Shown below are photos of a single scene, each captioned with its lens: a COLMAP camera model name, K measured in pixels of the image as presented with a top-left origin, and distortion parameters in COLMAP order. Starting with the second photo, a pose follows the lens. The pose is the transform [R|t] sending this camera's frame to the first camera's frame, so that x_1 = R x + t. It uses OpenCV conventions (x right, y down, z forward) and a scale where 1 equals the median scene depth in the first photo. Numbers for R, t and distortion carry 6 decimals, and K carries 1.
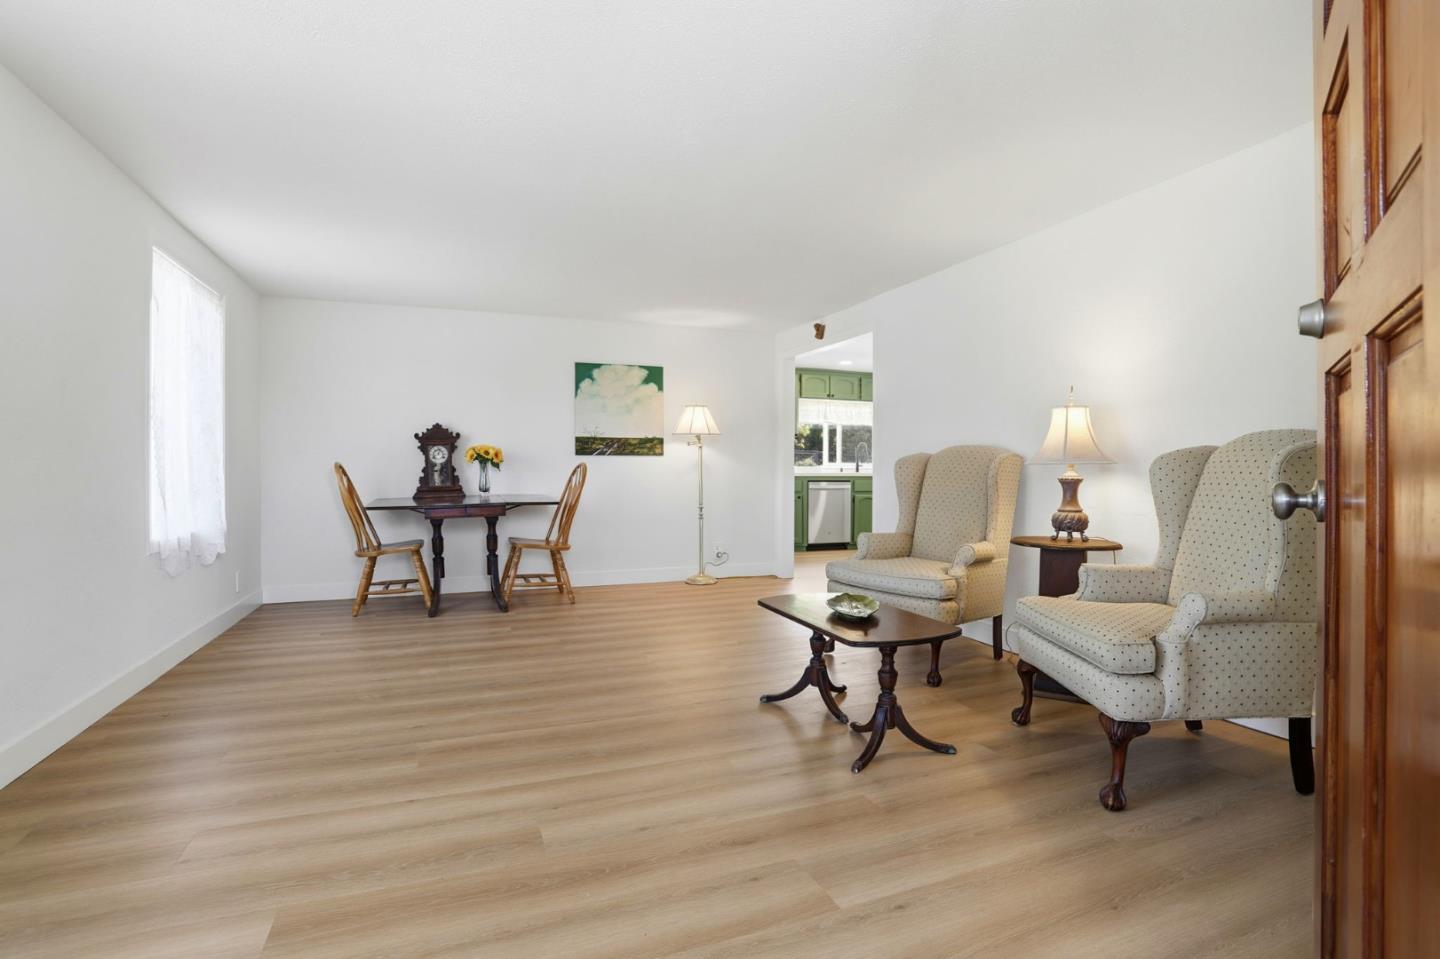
lens RADIAL K [[754.2, 0, 764.9], [0, 754.2, 473.2], [0, 0, 1]] dist [-0.045838, 0.009618]
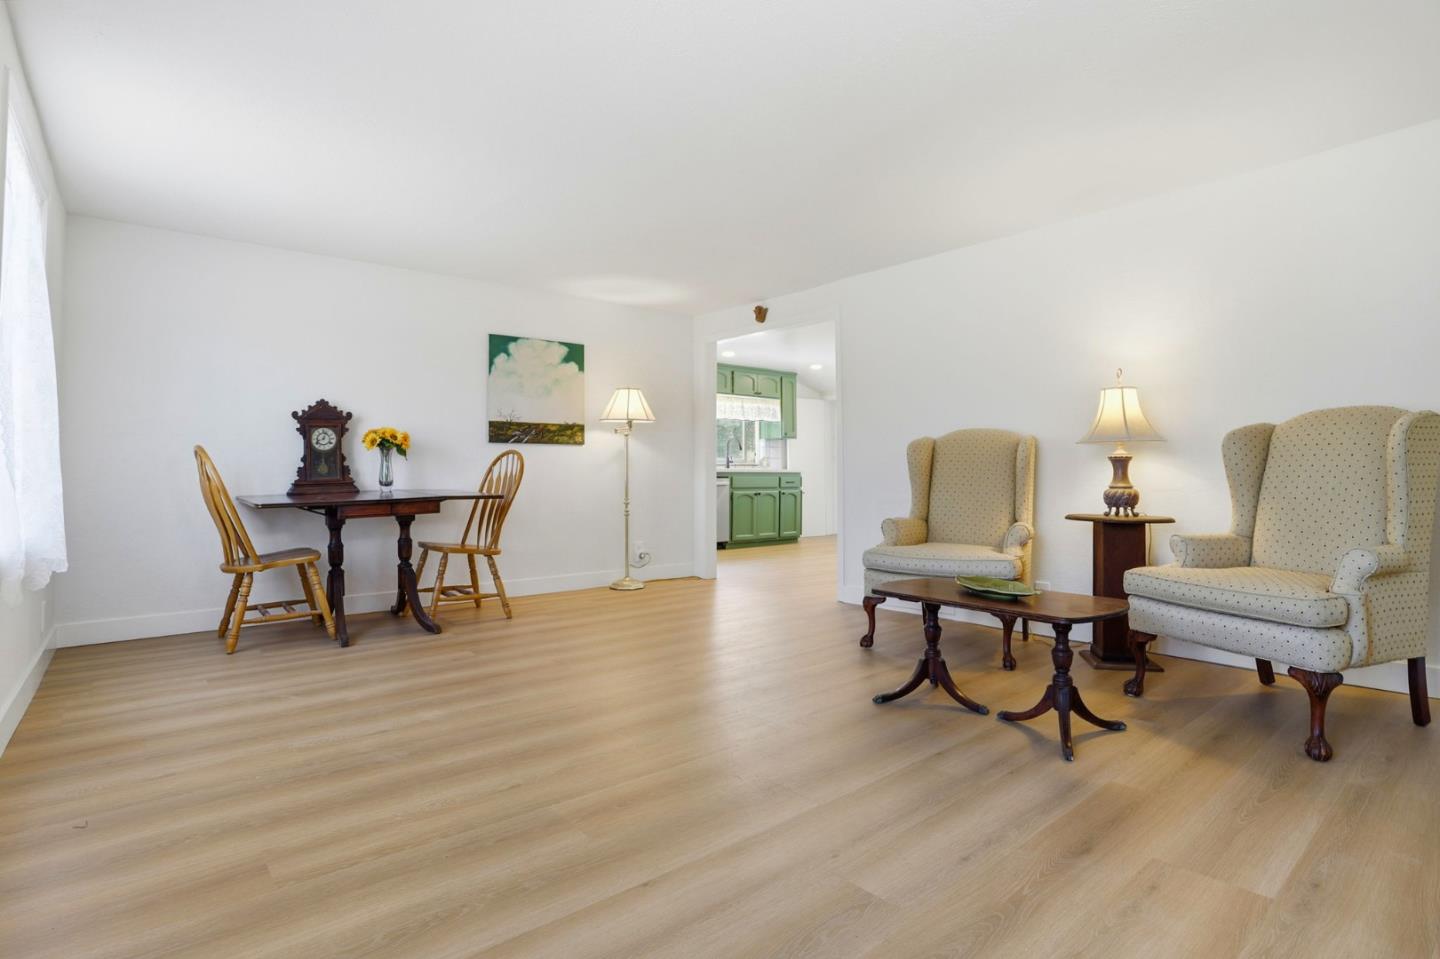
lens RADIAL K [[754.2, 0, 765.7], [0, 754.2, 451.2], [0, 0, 1]] dist [-0.045838, 0.009618]
pose [[0.943878, 0.002520, 0.330285, -0.259118], [0.009919, 0.999304, -0.035970, 0.020745], [-0.330146, 0.037227, 0.943196, 0.114081]]
